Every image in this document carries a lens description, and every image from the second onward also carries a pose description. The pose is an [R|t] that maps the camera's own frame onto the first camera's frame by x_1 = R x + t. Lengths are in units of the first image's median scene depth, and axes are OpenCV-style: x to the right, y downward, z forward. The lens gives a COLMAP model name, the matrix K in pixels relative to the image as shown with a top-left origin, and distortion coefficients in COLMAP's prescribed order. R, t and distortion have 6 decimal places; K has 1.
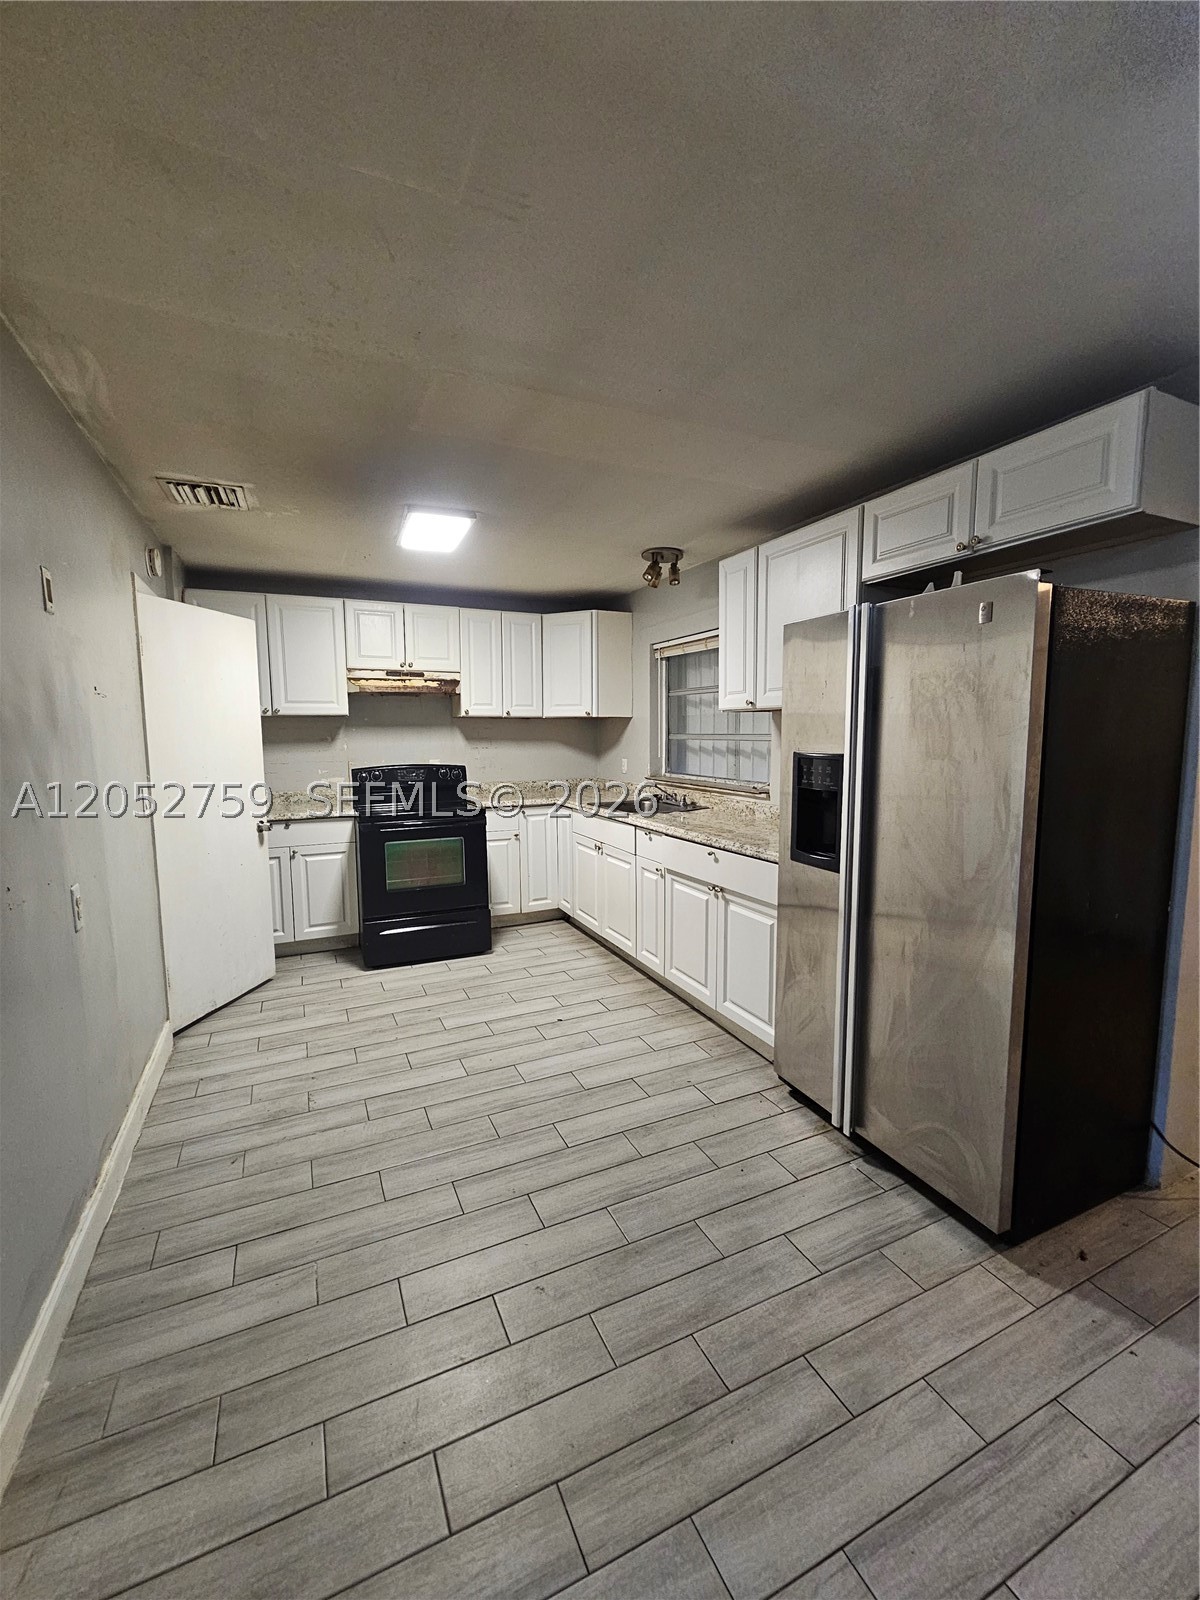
lens RADIAL K [[654.7, 0, 588.3], [0, 654.7, 802.6], [0, 0, 1]] dist [0.002681, -0.001104]
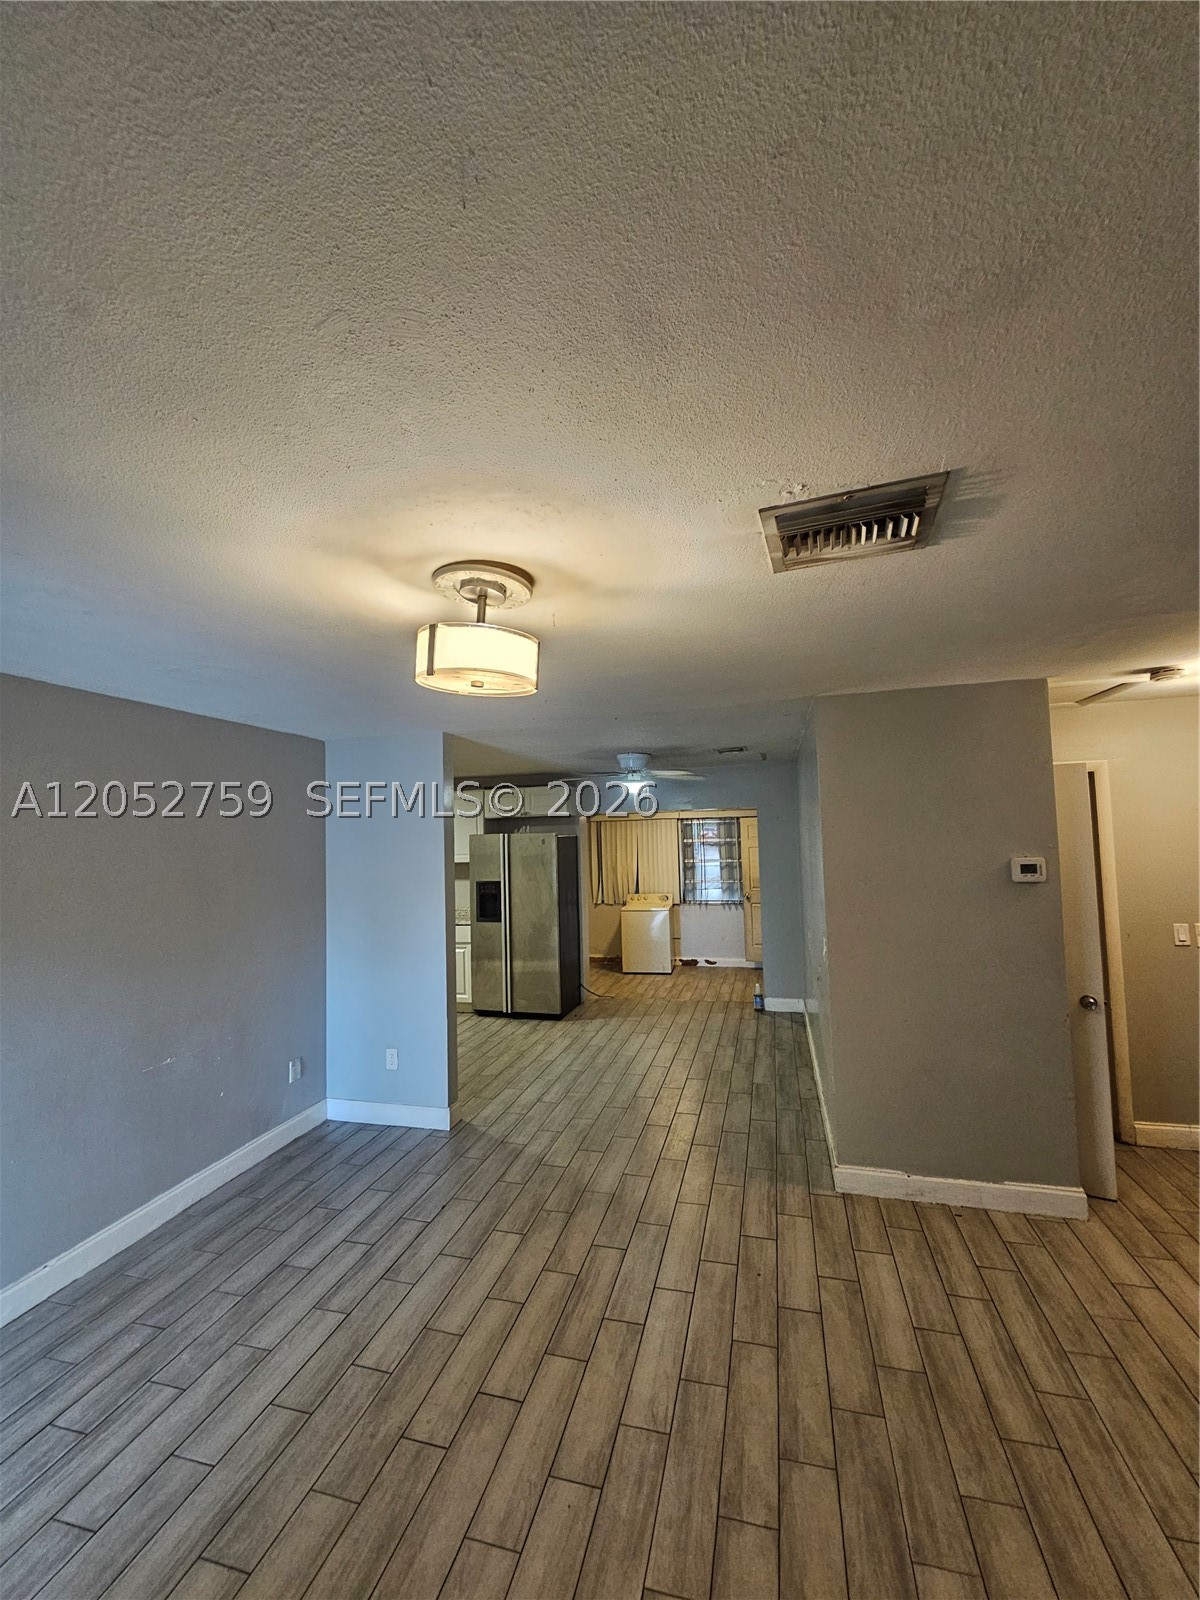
lens RADIAL K [[654.7, 0, 584.5], [0, 654.7, 804.4], [0, 0, 1]] dist [0.002681, -0.001104]
pose [[0.647658, 0.035527, 0.761102, -1.650507], [0.100578, 0.986185, -0.131619, 0.012446], [-0.755264, 0.161794, 0.635137, -1.254331]]
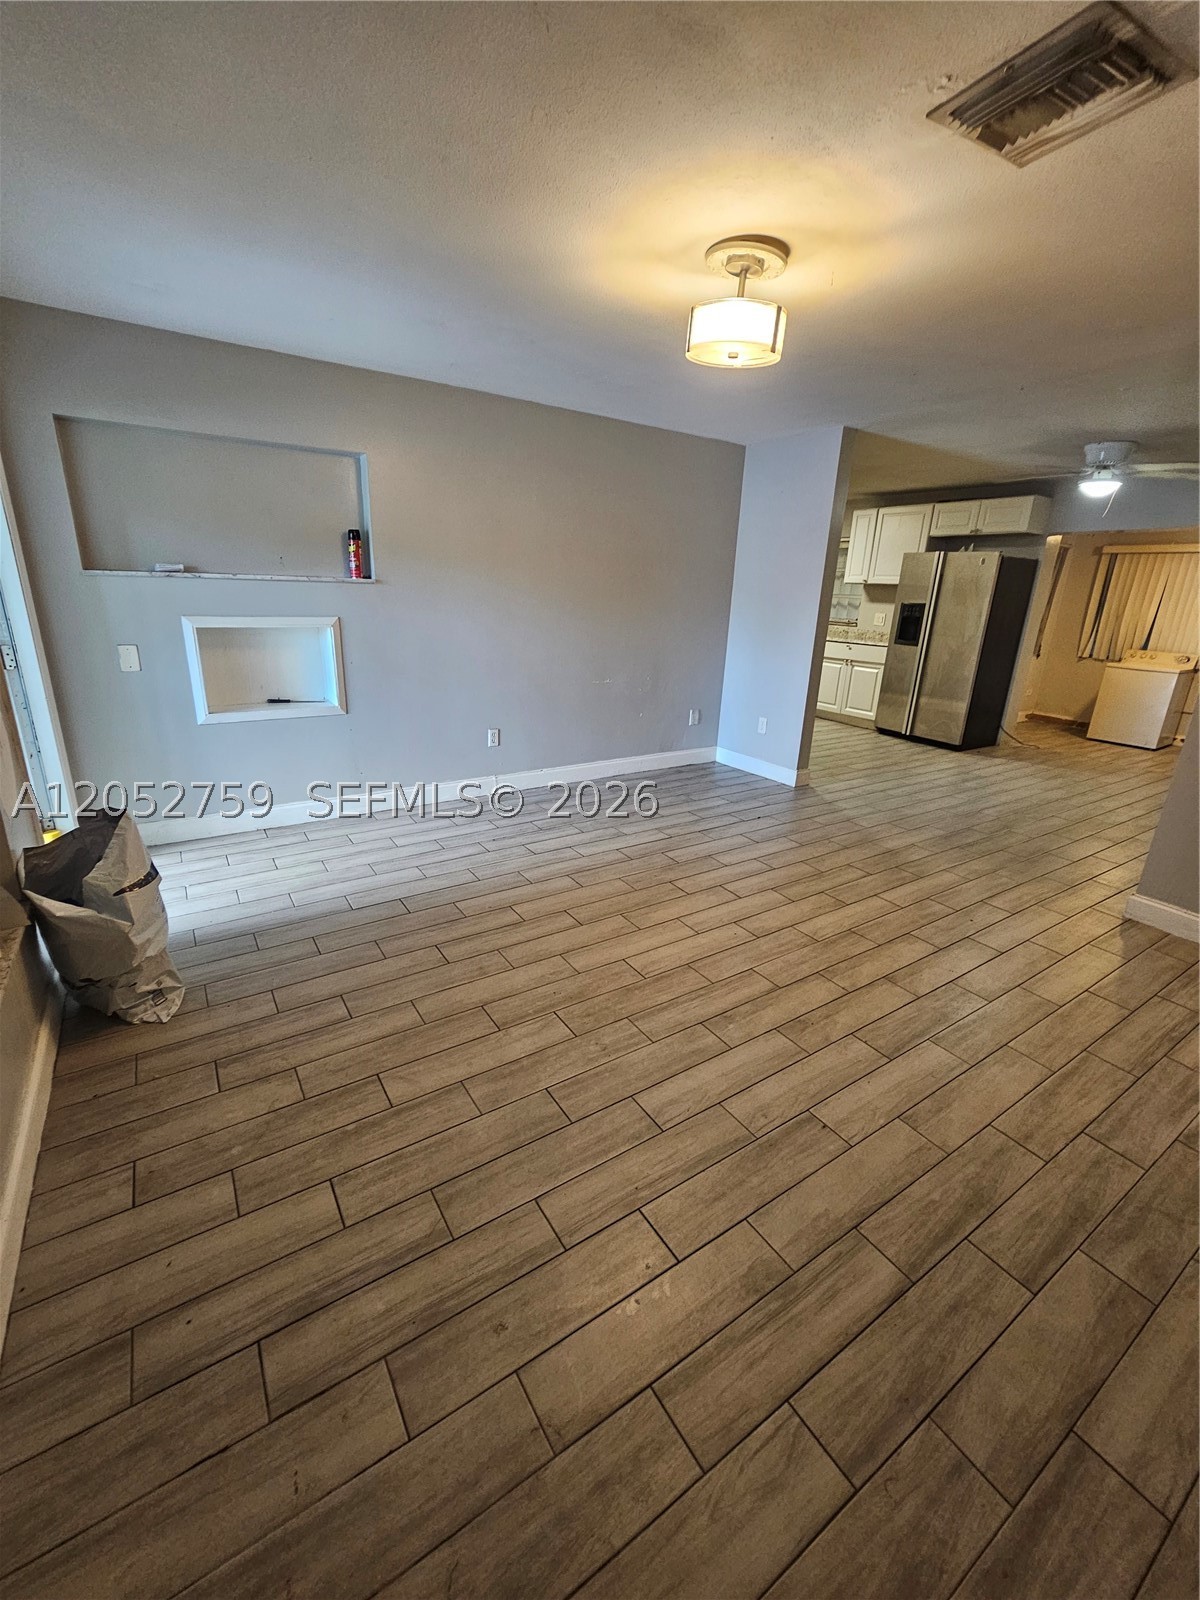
lens RADIAL K [[654.7, 0, 600.6], [0, 654.7, 797.0], [0, 0, 1]] dist [0.002681, -0.001104]
pose [[0.987882, 0.003255, 0.155173, -1.490590], [-0.034852, 0.978900, 0.201345, 0.231697], [-0.151243, -0.204313, 0.967151, -1.784686]]
